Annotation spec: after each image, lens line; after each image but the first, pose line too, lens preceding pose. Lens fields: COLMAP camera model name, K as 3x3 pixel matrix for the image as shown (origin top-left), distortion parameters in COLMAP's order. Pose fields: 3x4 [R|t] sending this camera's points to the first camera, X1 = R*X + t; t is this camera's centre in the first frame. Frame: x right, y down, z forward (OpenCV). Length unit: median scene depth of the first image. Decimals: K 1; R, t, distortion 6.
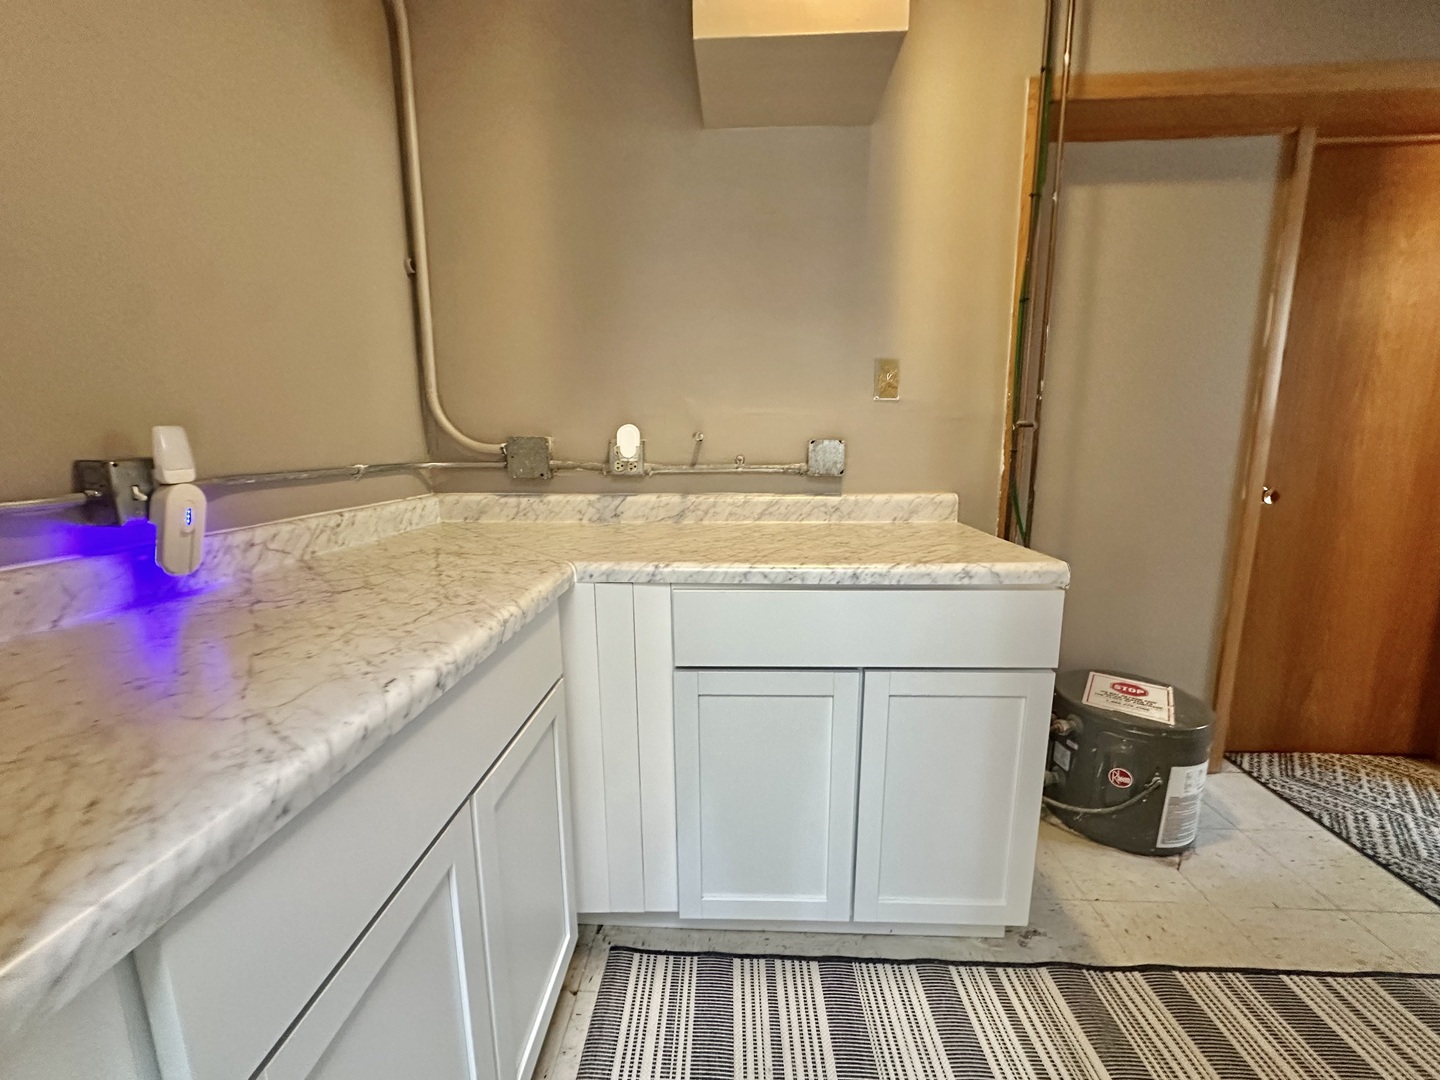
lens RADIAL K [[575.5, 0, 718.3], [0, 575.5, 538.2], [0, 0, 1]] dist [-0.002948, 0.000561]
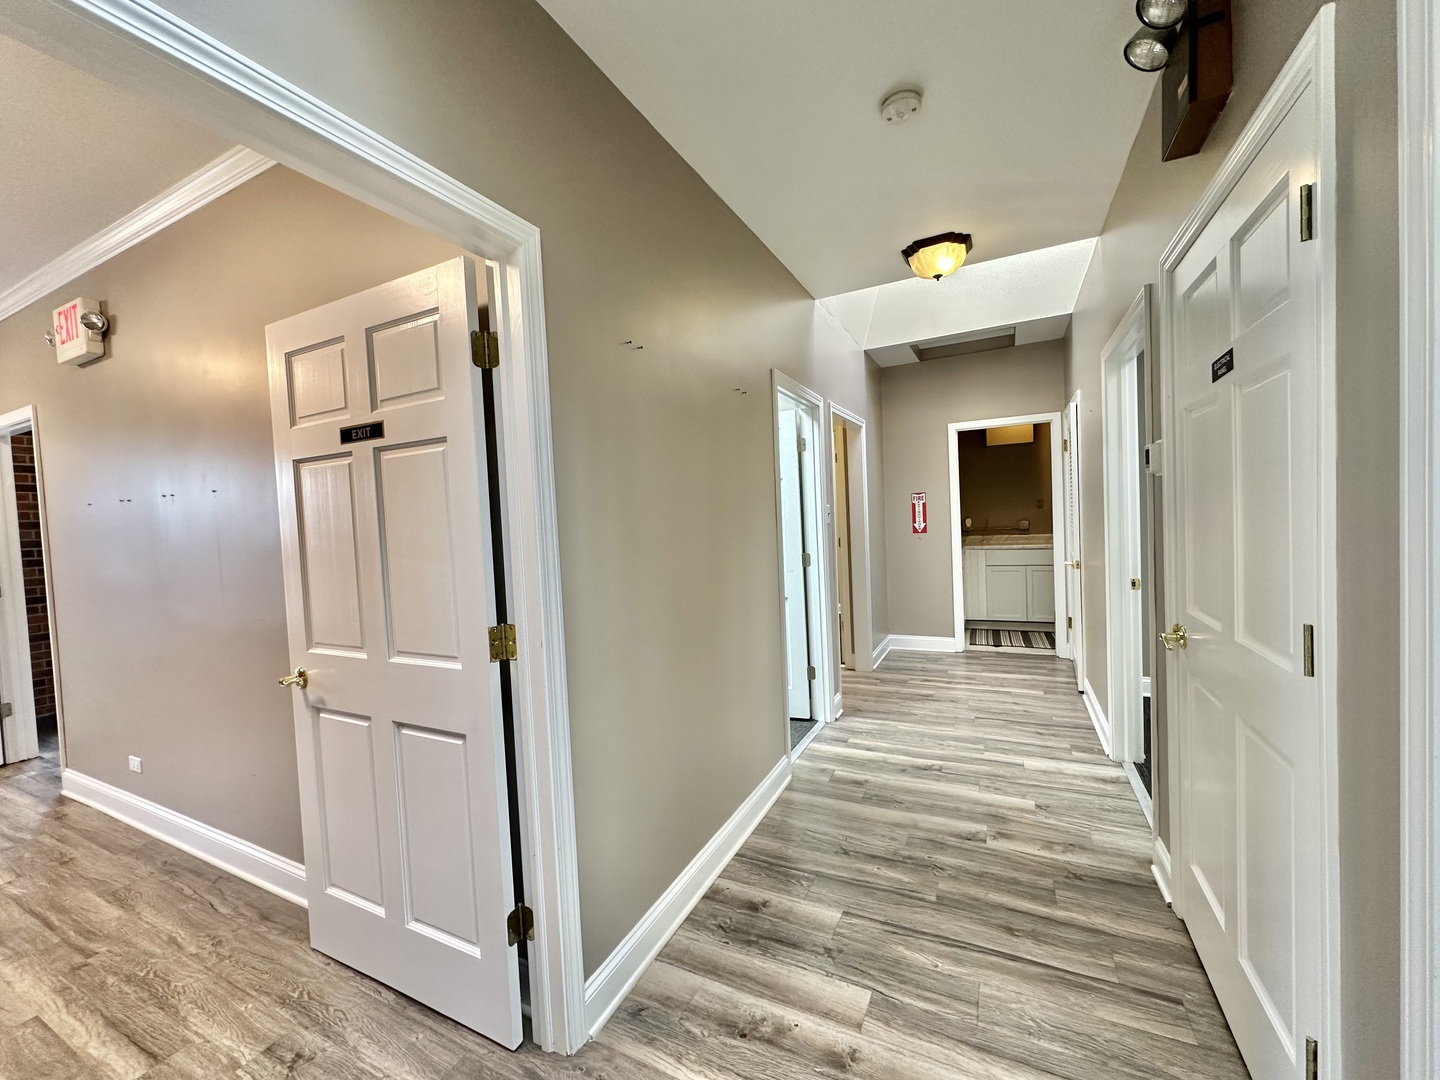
lens RADIAL K [[575.5, 0, 718.3], [0, 575.5, 538.2], [0, 0, 1]] dist [-0.002948, 0.000561]
pose [[0.903743, -0.023029, -0.427456, -0.025514], [-0.035710, 0.991016, -0.128891, 0.668401], [0.426584, 0.131749, 0.894801, -4.287053]]
